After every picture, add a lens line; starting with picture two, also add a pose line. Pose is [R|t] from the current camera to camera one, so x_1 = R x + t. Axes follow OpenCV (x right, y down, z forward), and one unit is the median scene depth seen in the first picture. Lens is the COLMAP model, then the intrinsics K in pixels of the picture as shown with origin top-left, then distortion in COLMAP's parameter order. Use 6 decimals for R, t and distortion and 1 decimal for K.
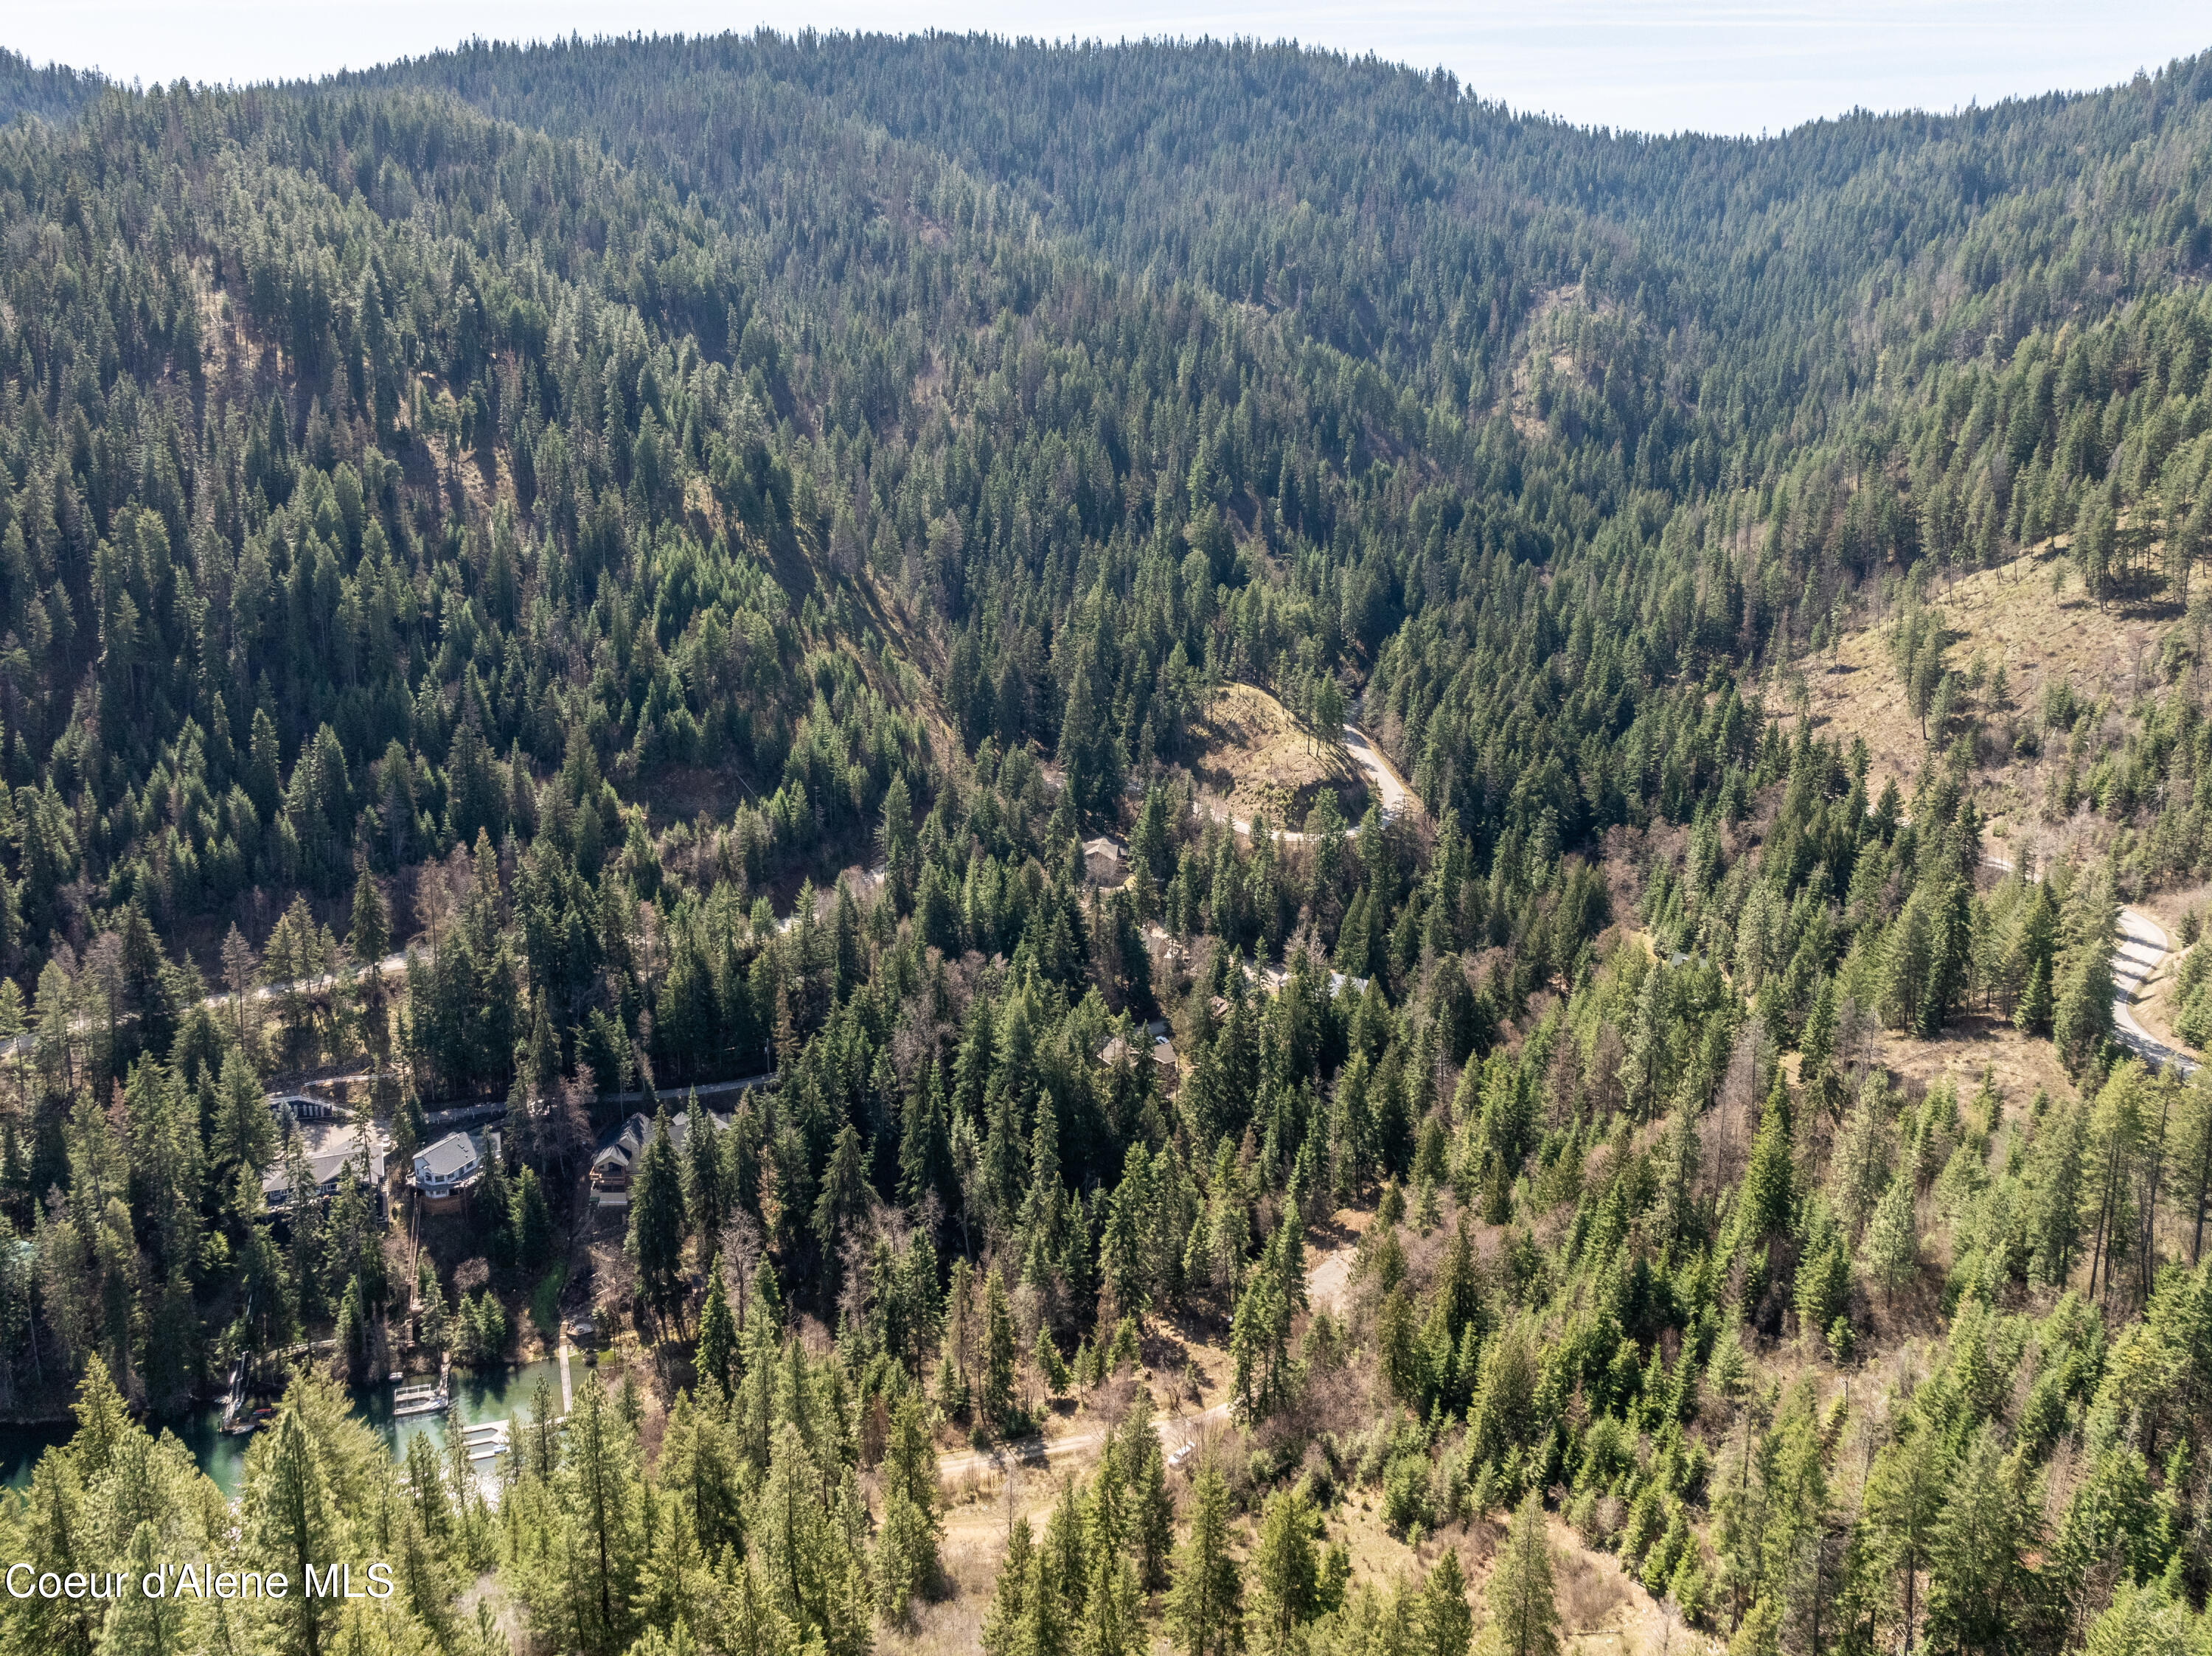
lens RADIAL K [[1555.8, 0, 1112.1], [0, 1555.8, 827.5], [0, 0, 1]] dist [-0.051088, 0.017707]
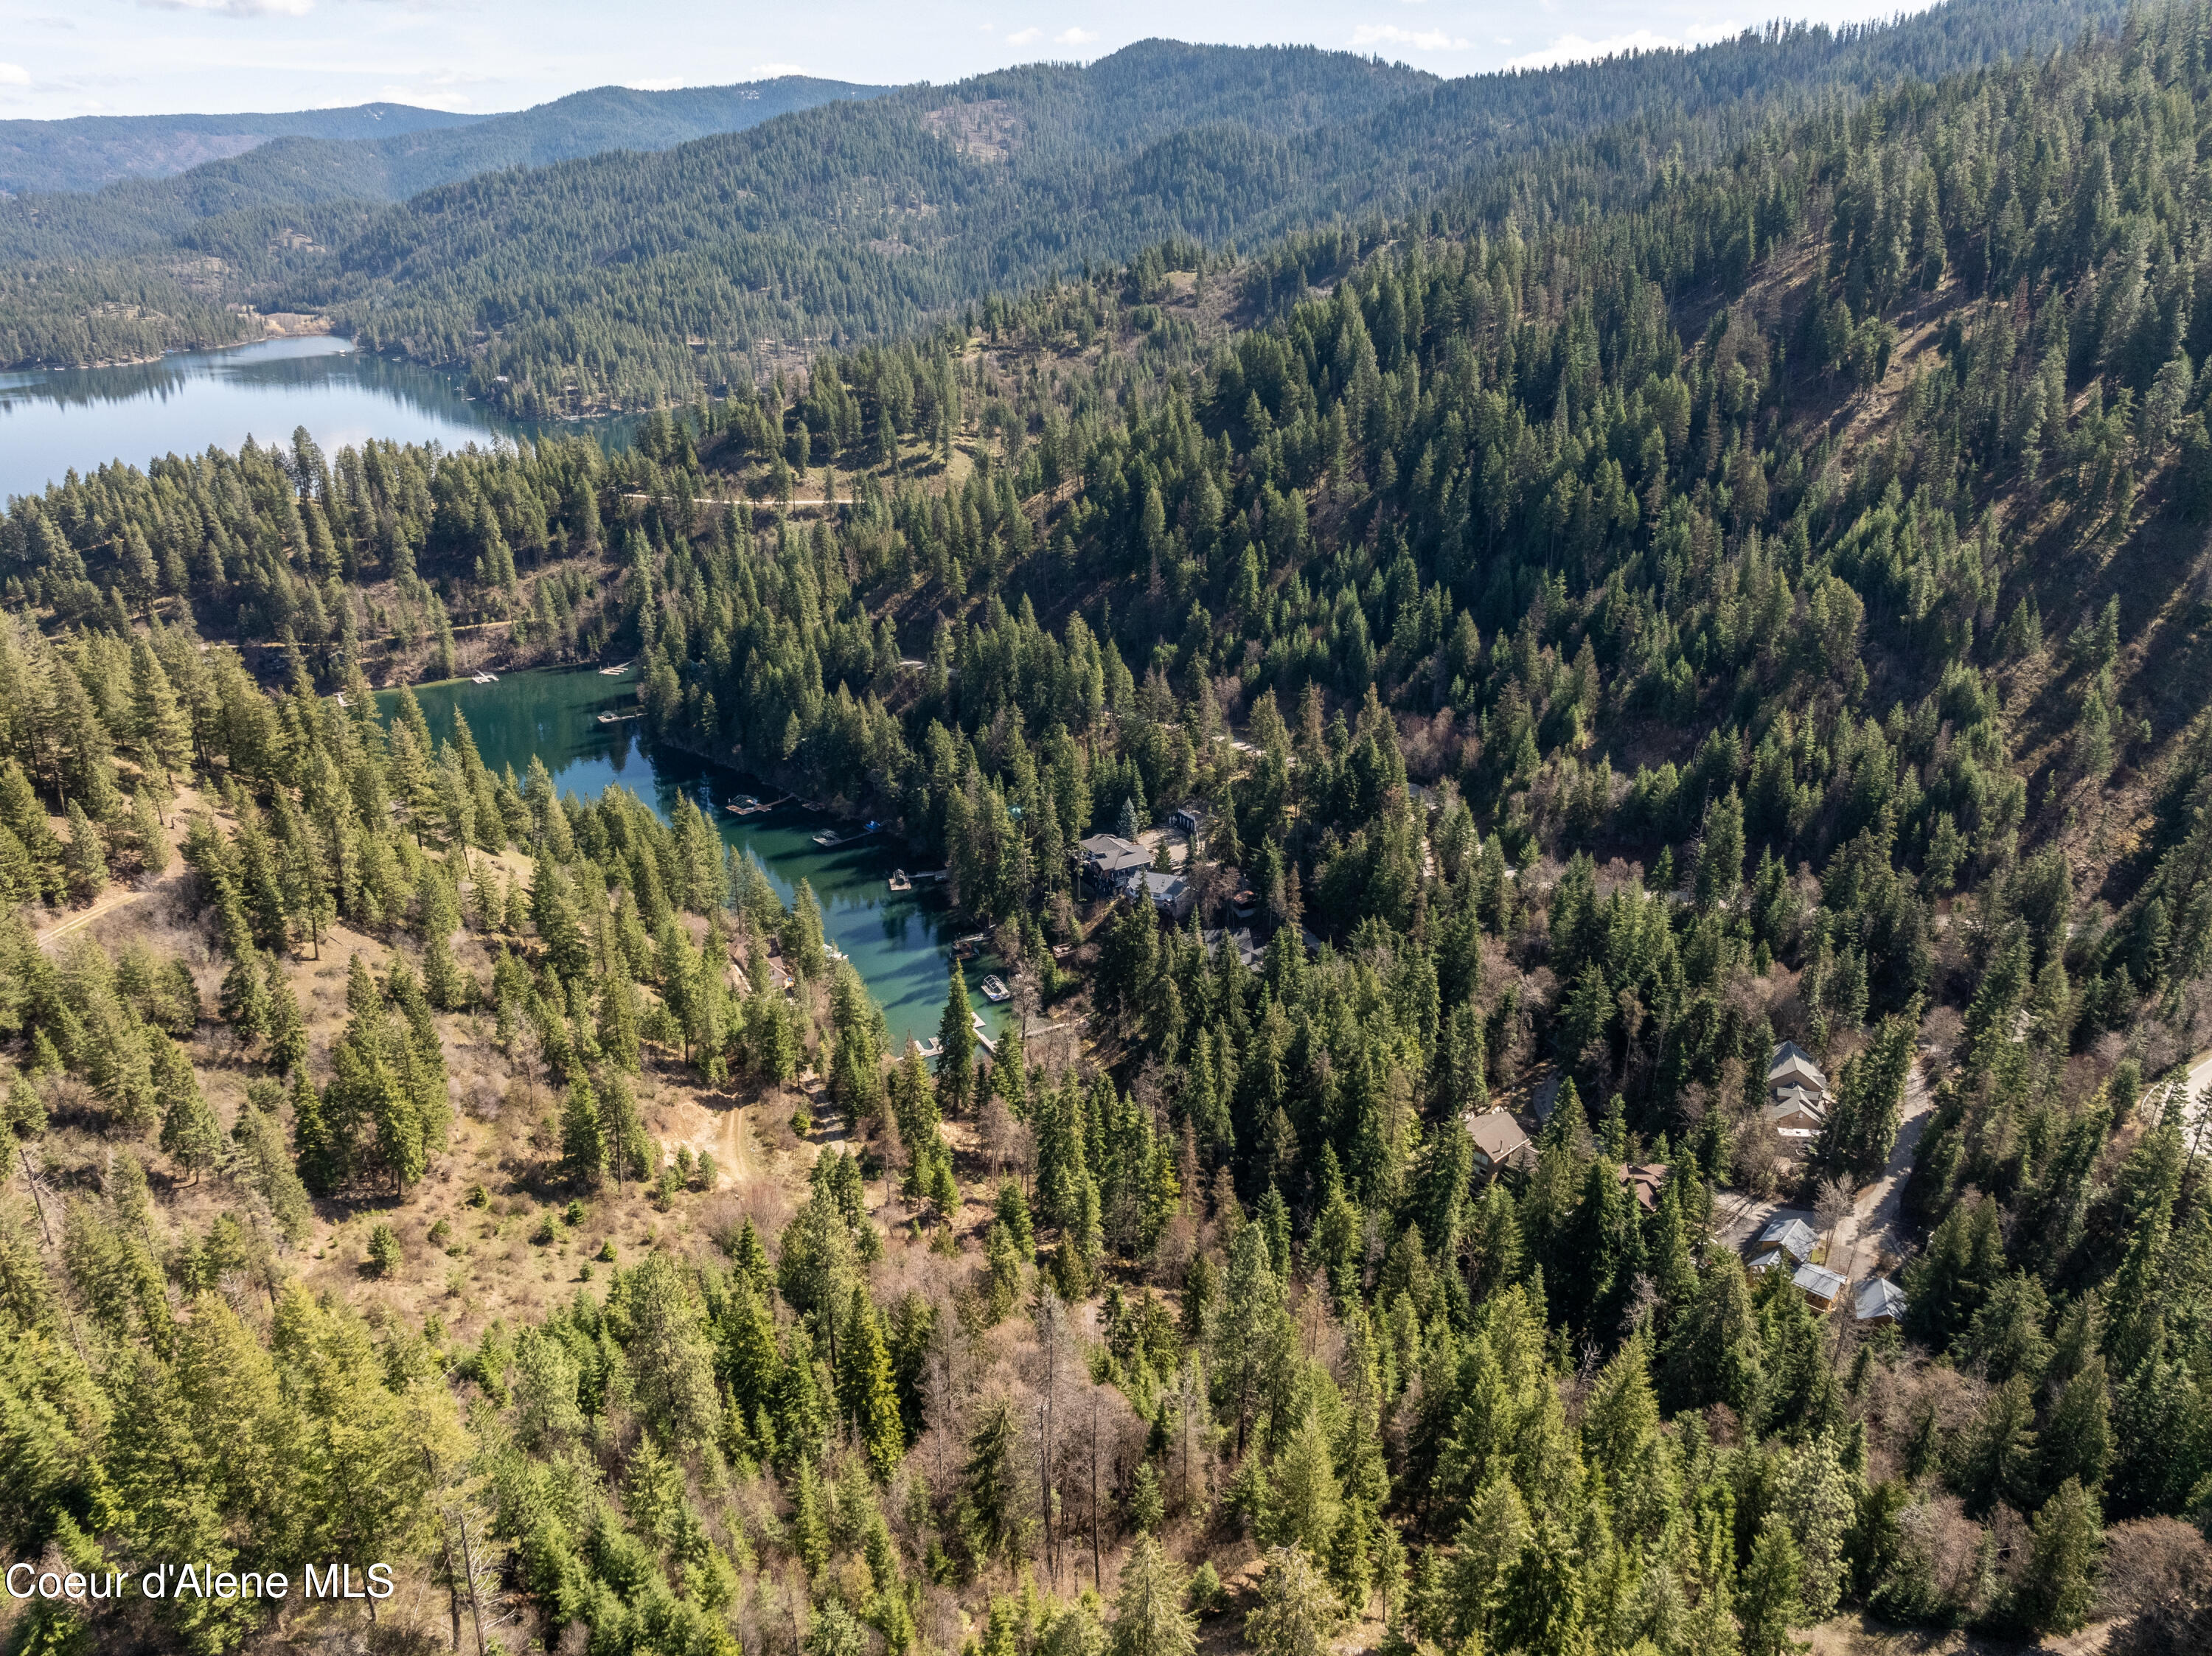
lens RADIAL K [[1560.4, 0, 1106.0], [0, 1560.4, 828.0], [0, 0, 1]] dist [-0.096074, 0.062902]
pose [[0.111653, 0.340148, -0.933720, 0.618507], [-0.285866, 0.910873, 0.297641, -0.168952], [0.951743, 0.233687, 0.198939, 0.519201]]
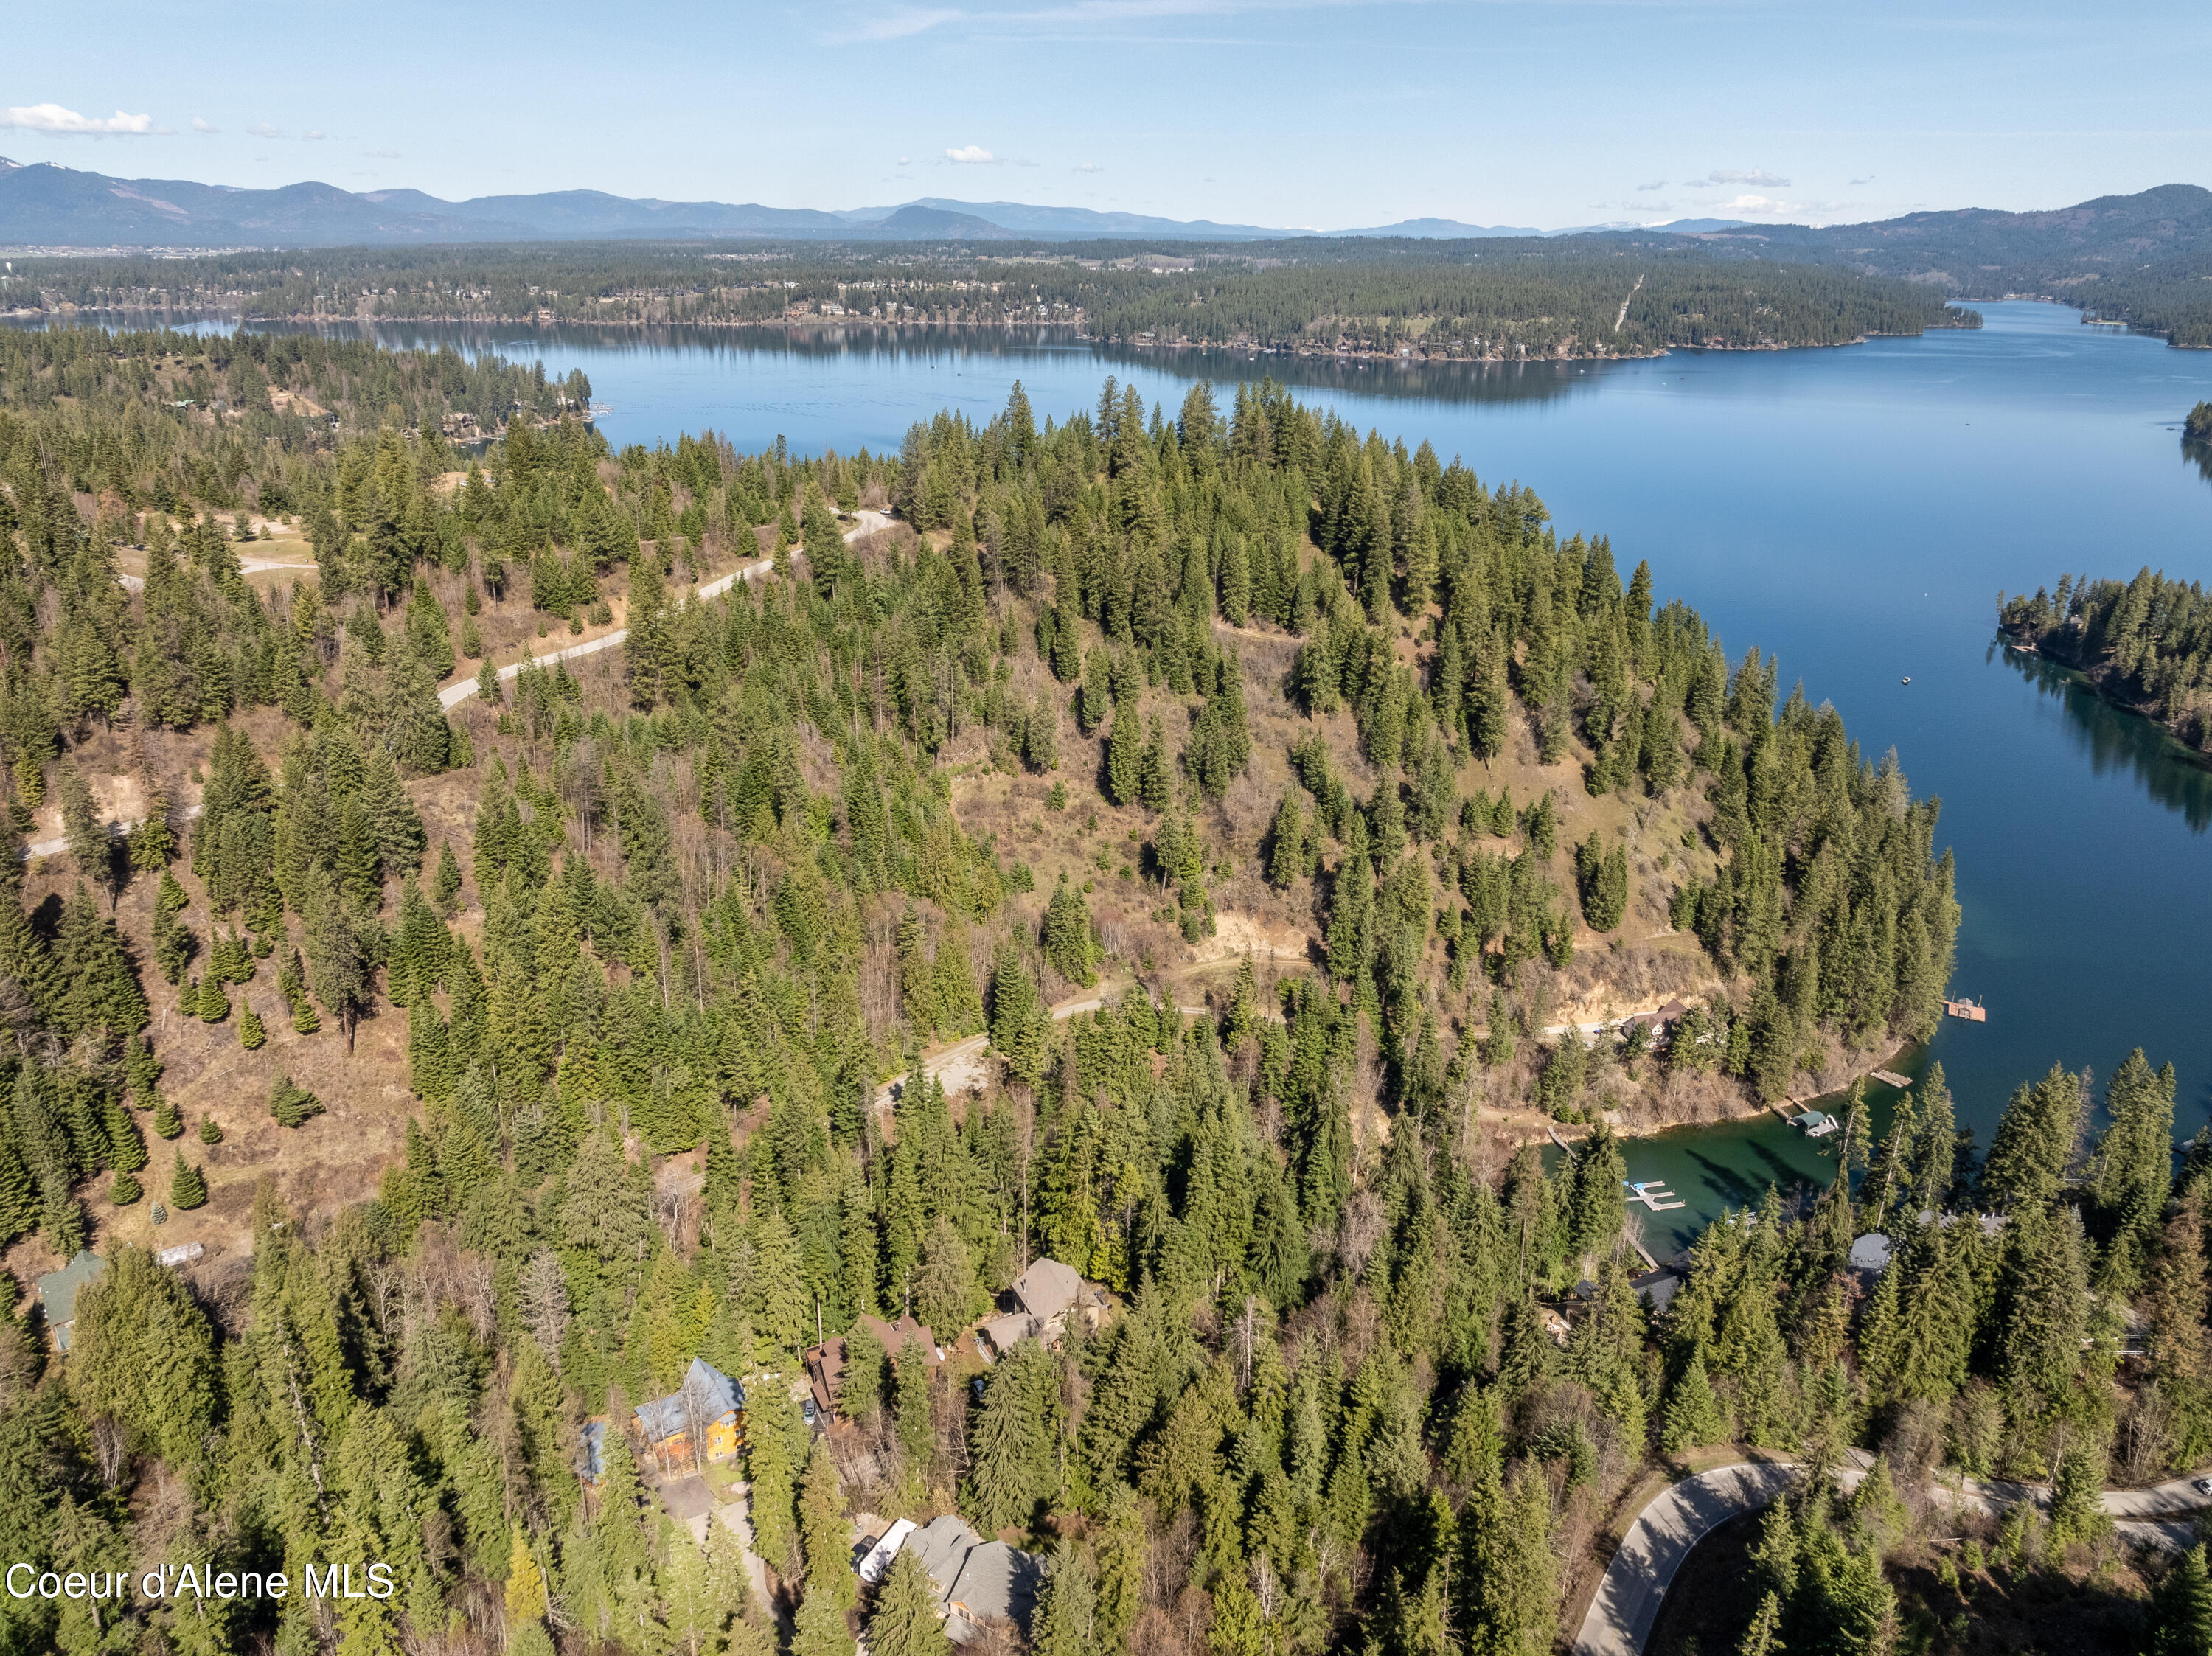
lens RADIAL K [[1548.9, 0, 1122.4], [0, 1548.9, 785.4], [0, 0, 1]] dist [-0.044519, 0.001719]
pose [[-0.986313, -0.096726, 0.133534, -0.073908], [-0.000408, 0.811288, 0.584647, -0.394287], [-0.164885, 0.576590, -0.800223, 1.234534]]
